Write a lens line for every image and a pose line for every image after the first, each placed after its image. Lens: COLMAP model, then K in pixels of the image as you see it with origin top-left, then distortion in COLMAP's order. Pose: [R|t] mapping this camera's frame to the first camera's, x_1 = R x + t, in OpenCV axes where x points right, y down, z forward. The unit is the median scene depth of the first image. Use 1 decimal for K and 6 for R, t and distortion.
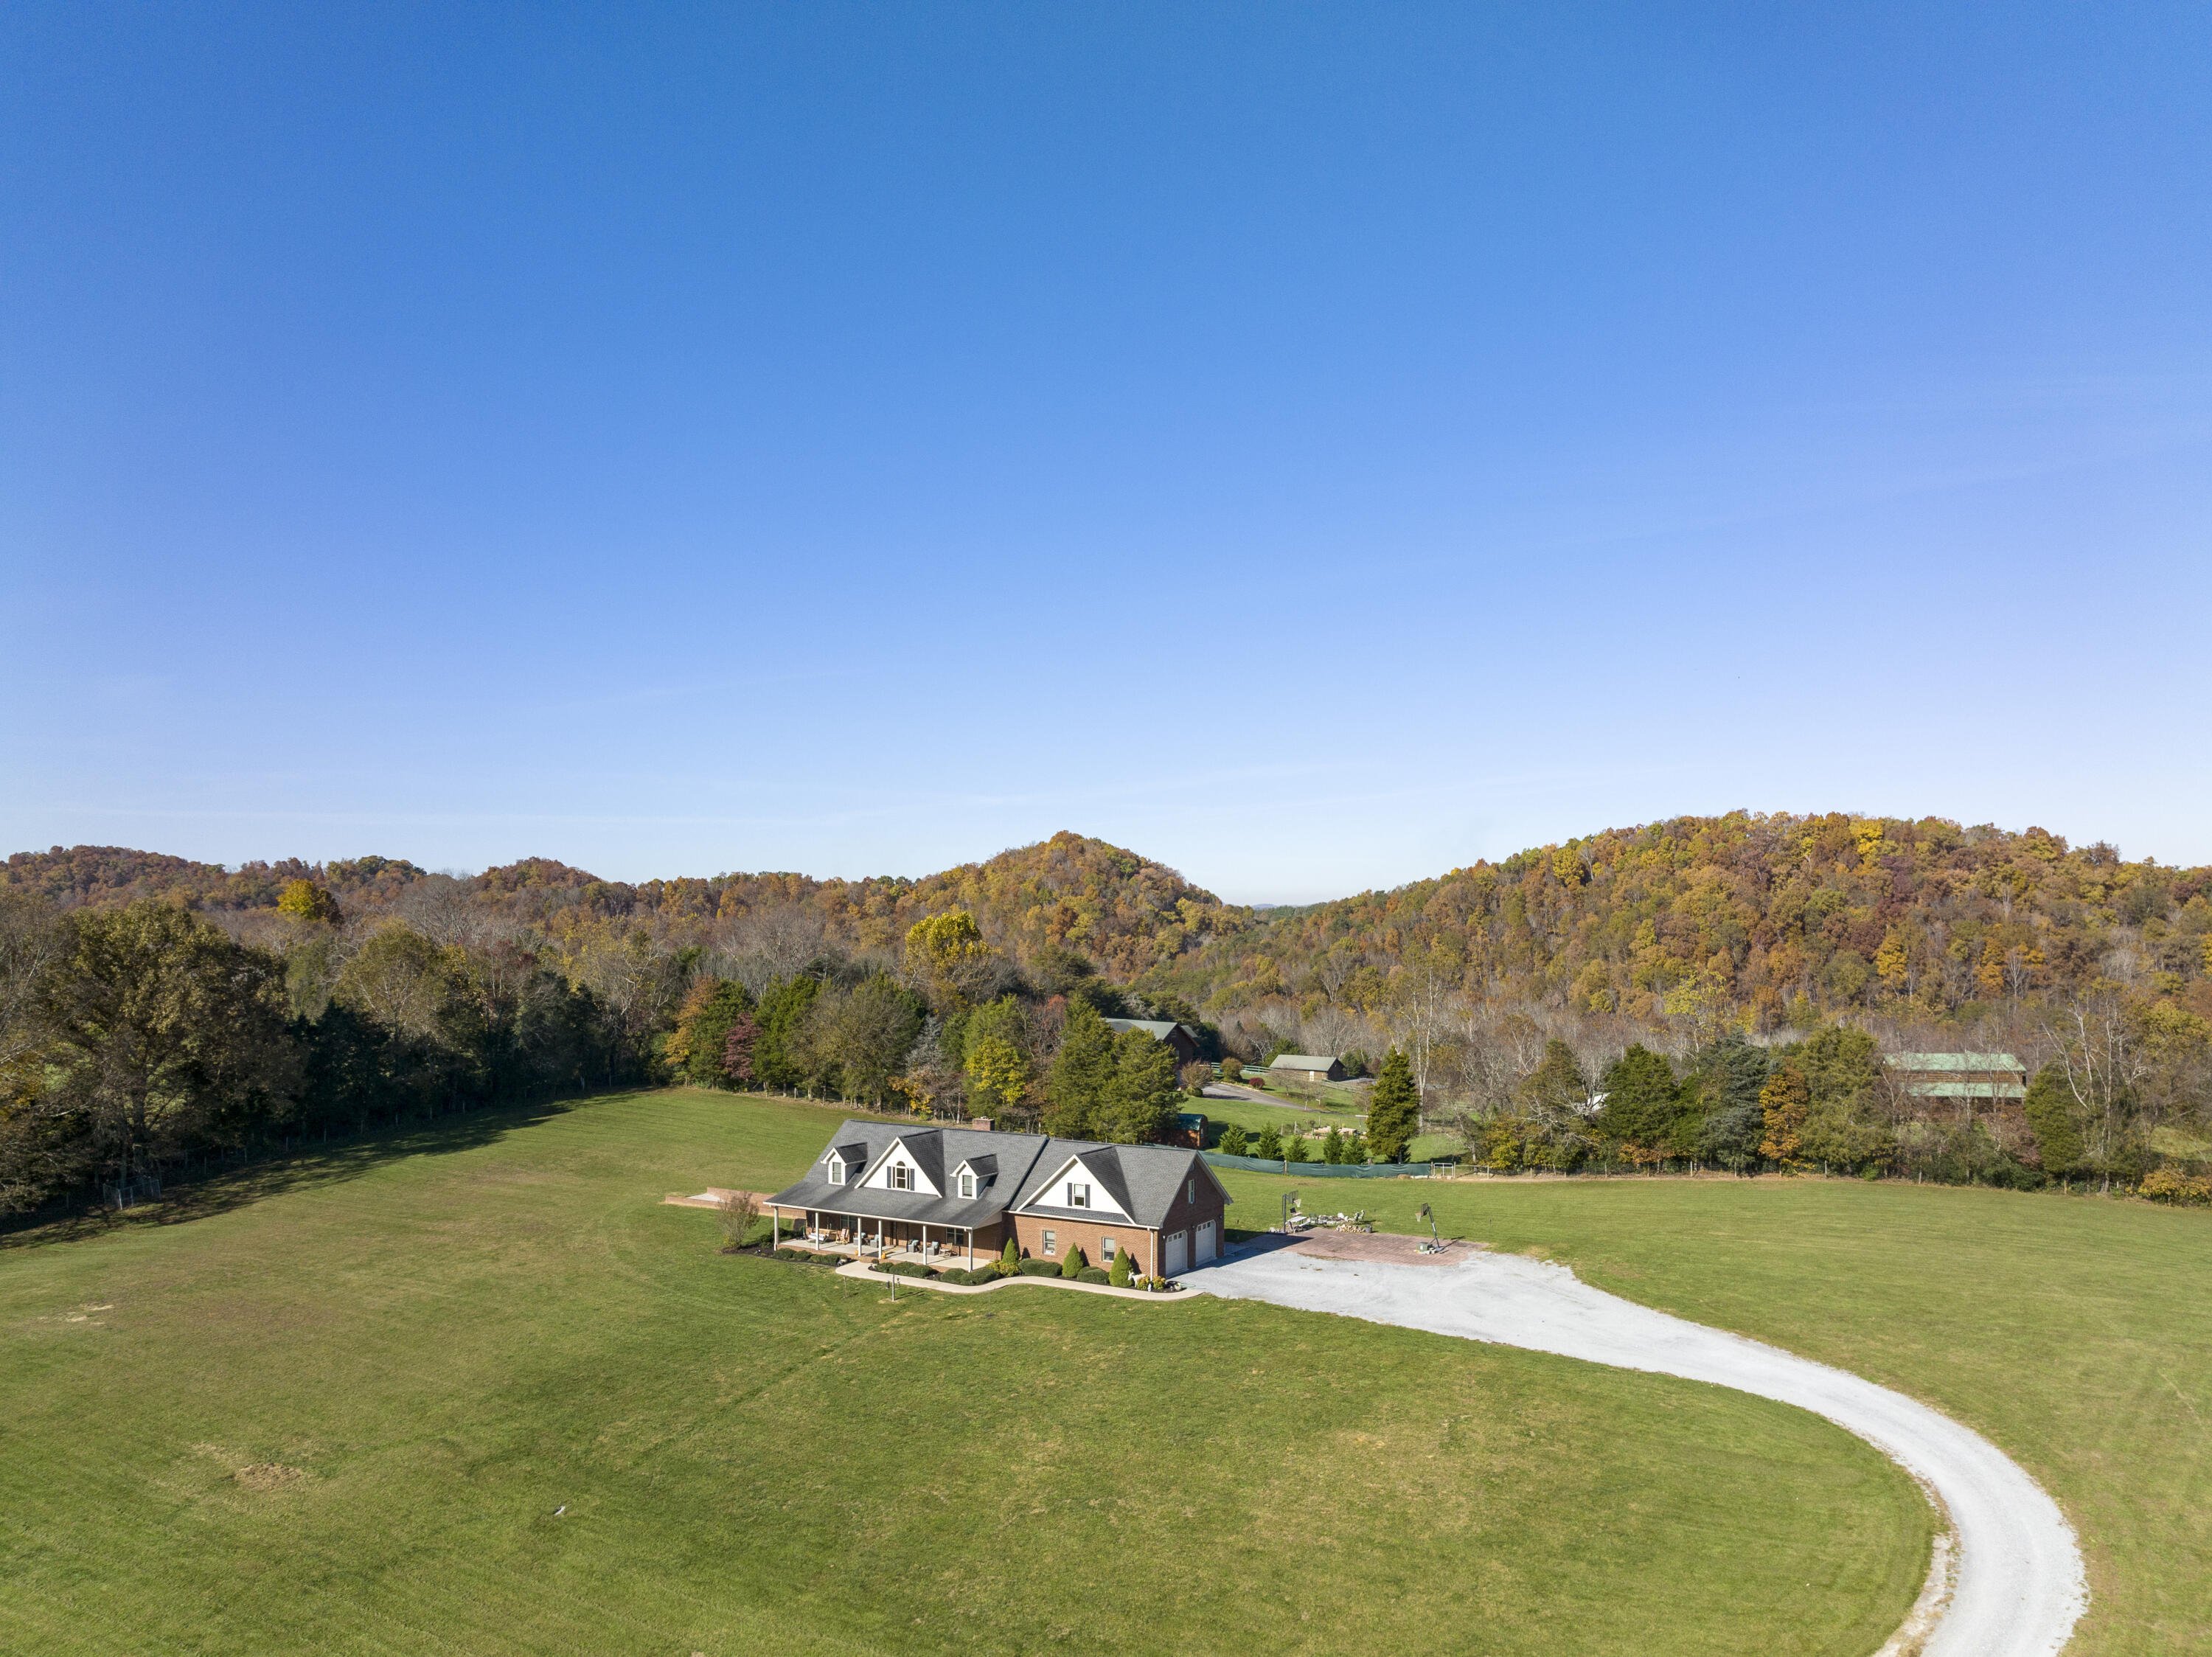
lens RADIAL K [[1580.6, 0, 1184.2], [0, 1580.6, 901.1], [0, 0, 1]] dist [-0.036195, 0.002705]
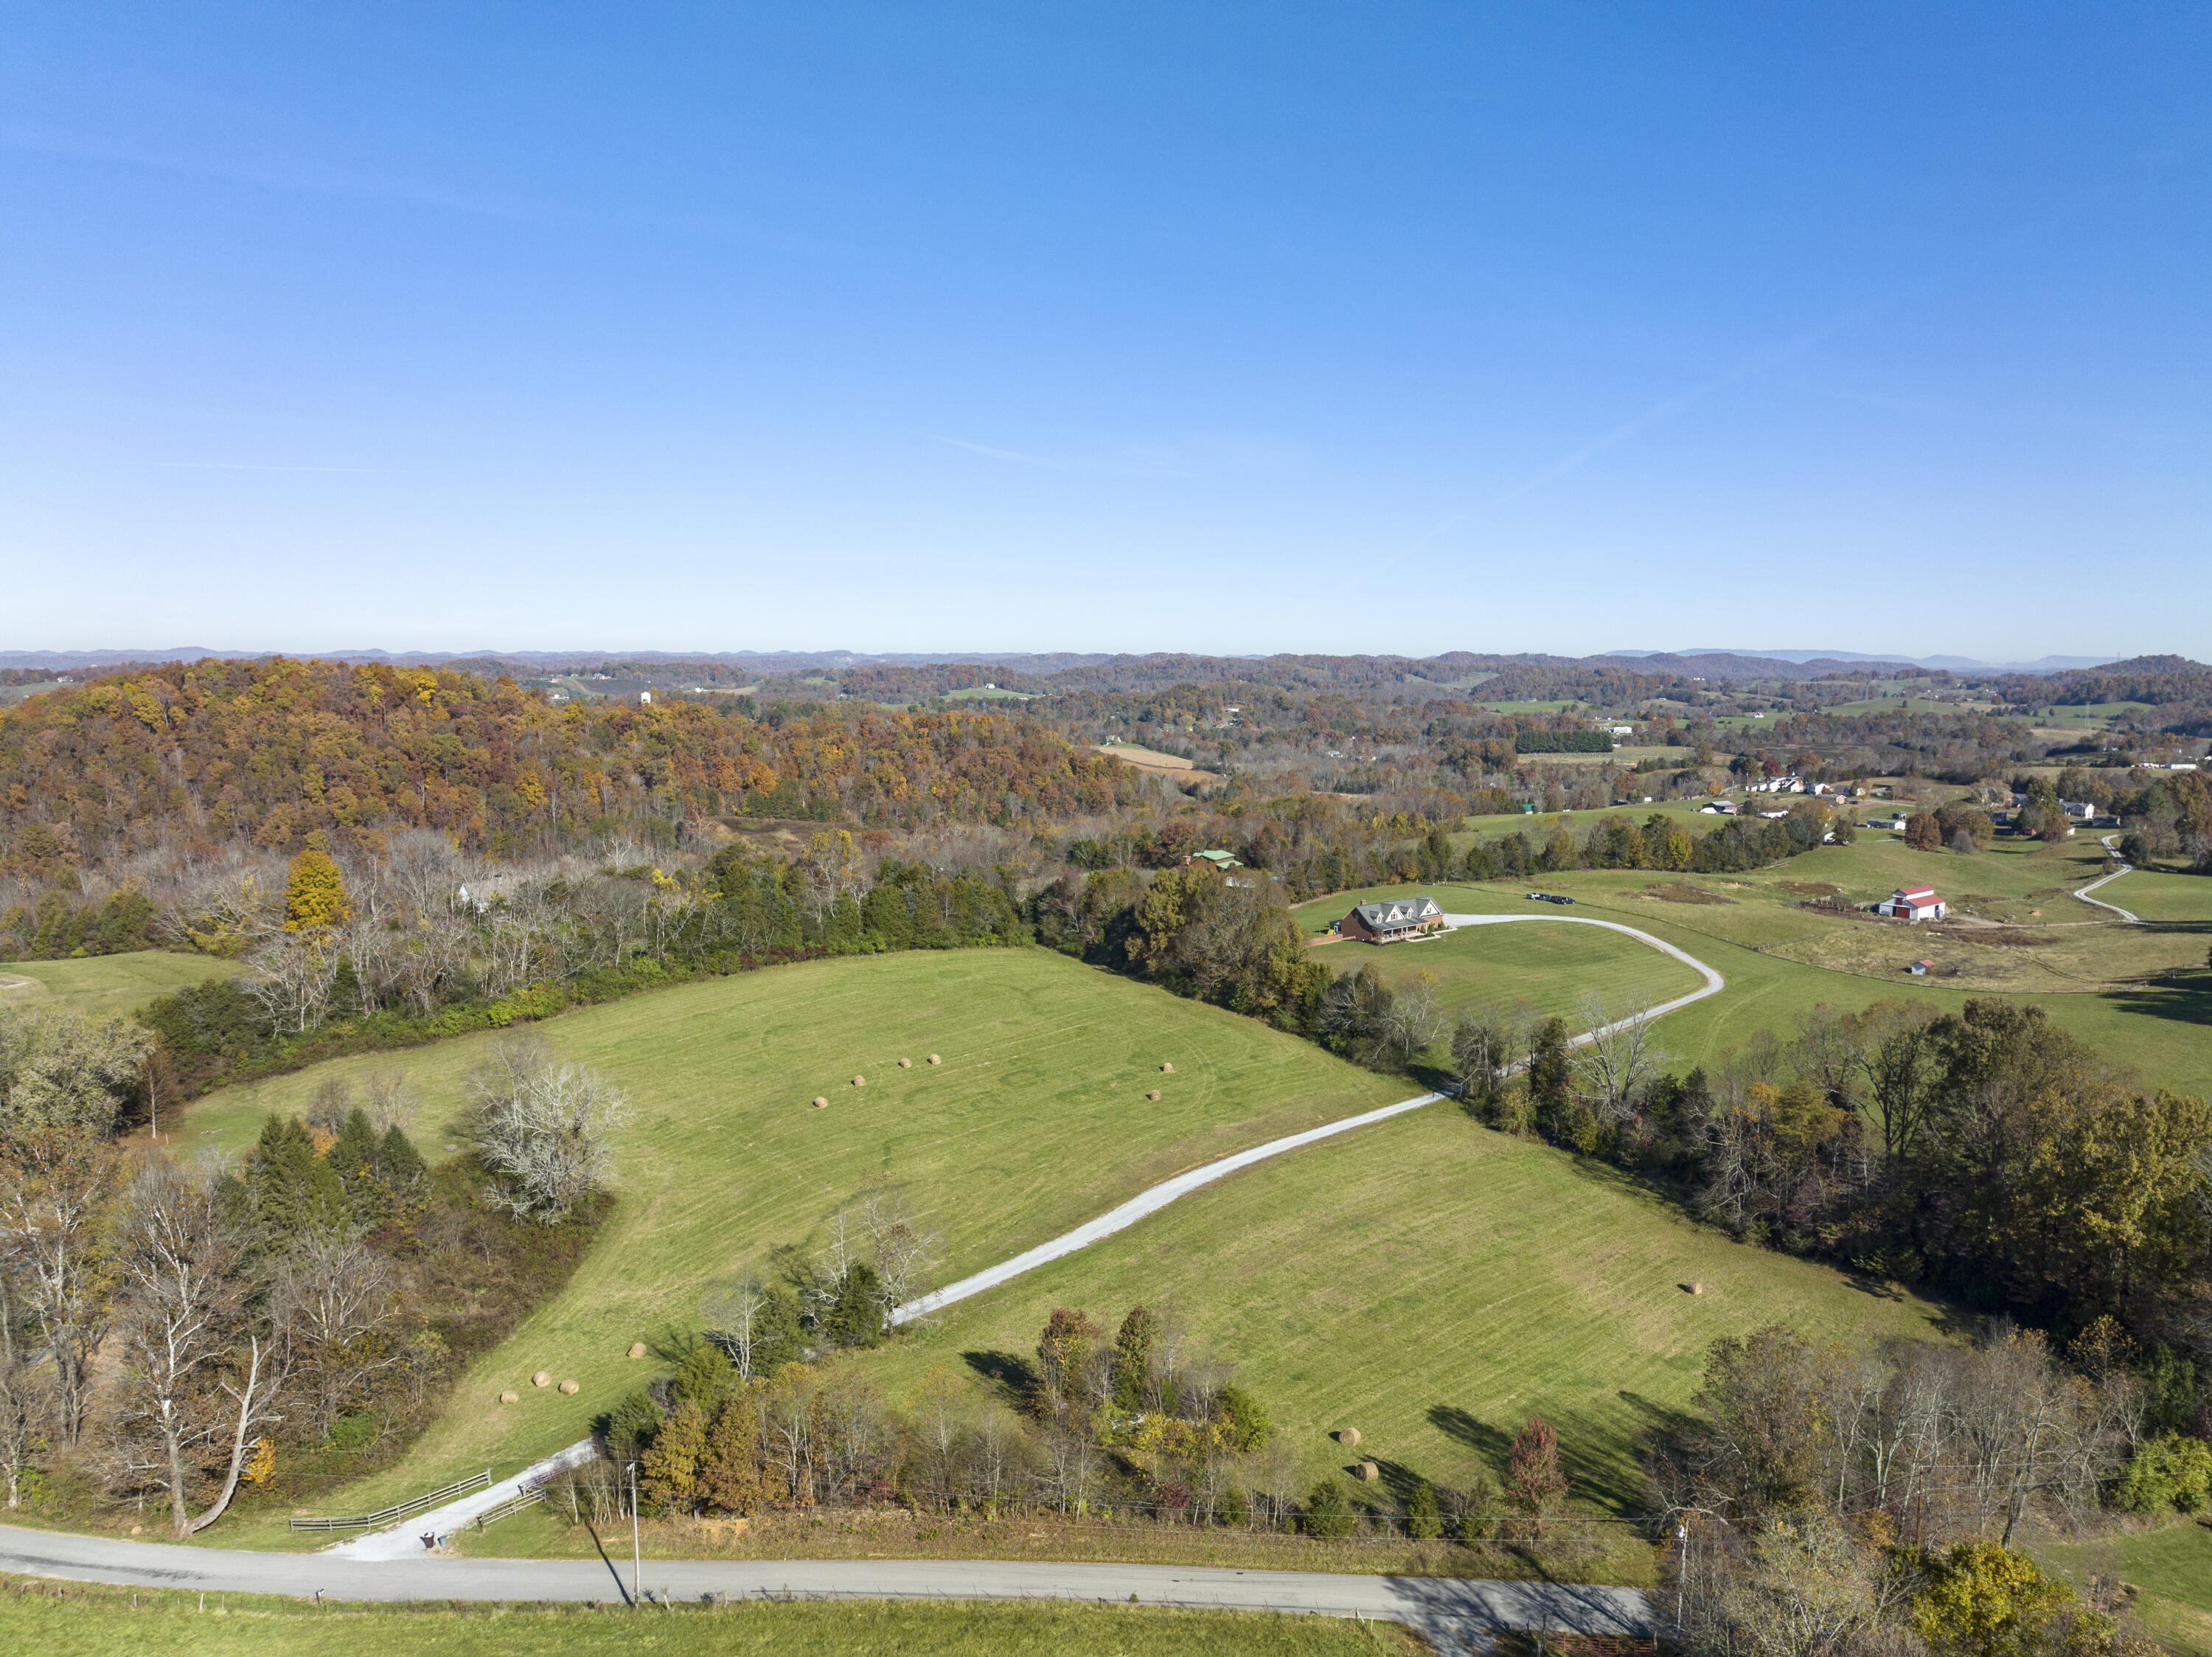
lens RADIAL K [[1580.6, 0, 1184.2], [0, 1580.6, 901.1], [0, 0, 1]] dist [-0.036195, 0.002705]
pose [[0.289690, -0.131549, 0.948037, -2.463777], [-0.012514, 0.989905, 0.141182, -0.235737], [-0.957039, -0.052763, 0.285119, 0.302698]]
